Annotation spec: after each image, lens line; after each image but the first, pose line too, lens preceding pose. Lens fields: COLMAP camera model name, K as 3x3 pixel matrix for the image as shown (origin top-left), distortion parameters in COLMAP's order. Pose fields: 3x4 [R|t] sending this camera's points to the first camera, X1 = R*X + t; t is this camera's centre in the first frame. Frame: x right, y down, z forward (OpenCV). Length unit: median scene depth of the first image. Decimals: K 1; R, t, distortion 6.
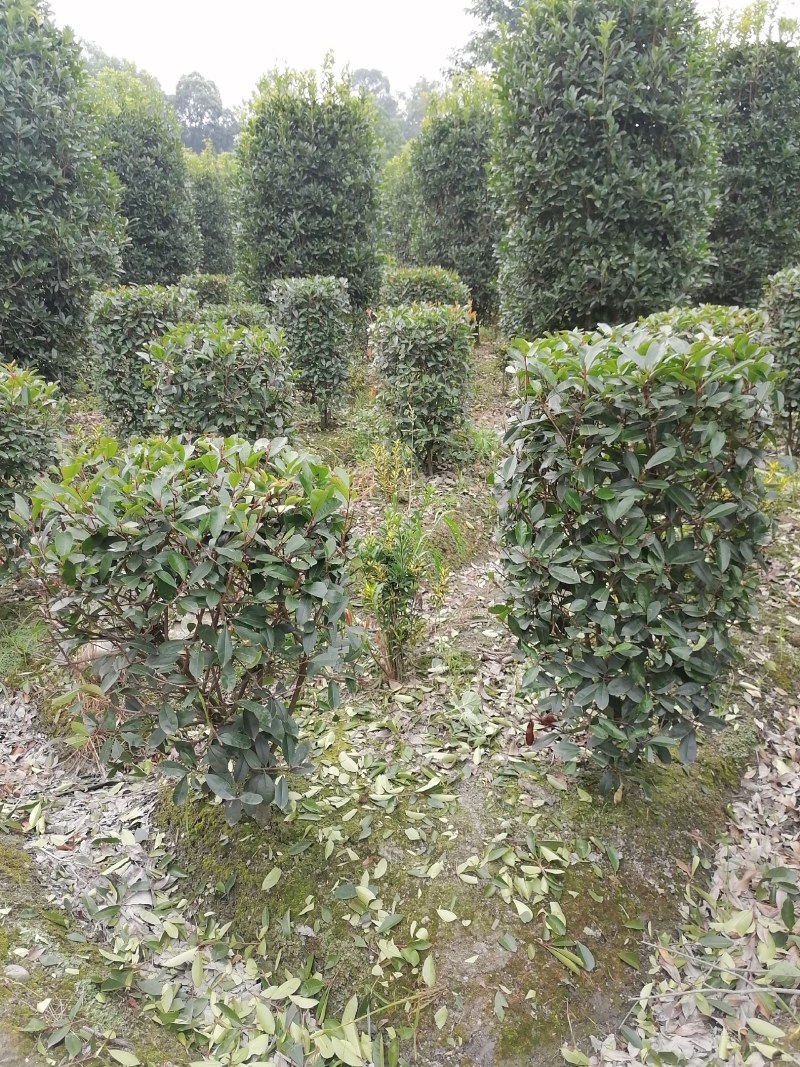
lens RADIAL K [[795.9, 0, 394.7], [0, 795.9, 544.5], [0, 0, 1]] dist [0.048053, -0.068947]
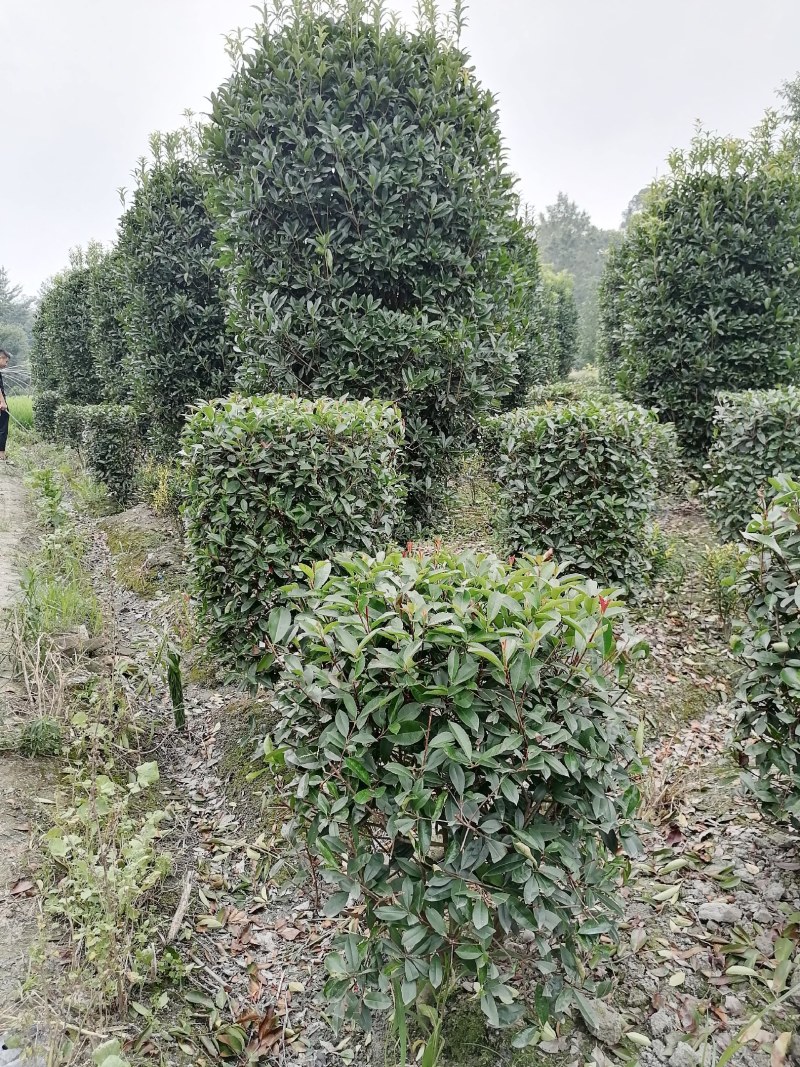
lens RADIAL K [[795.9, 0, 401.4], [0, 795.9, 526.0], [0, 0, 1]] dist [0.048053, -0.068947]
pose [[0.954774, 0.053719, -0.292440, -0.218250], [-0.096648, 0.986205, -0.134384, -0.087585], [0.281186, 0.156570, 0.946795, 0.255489]]
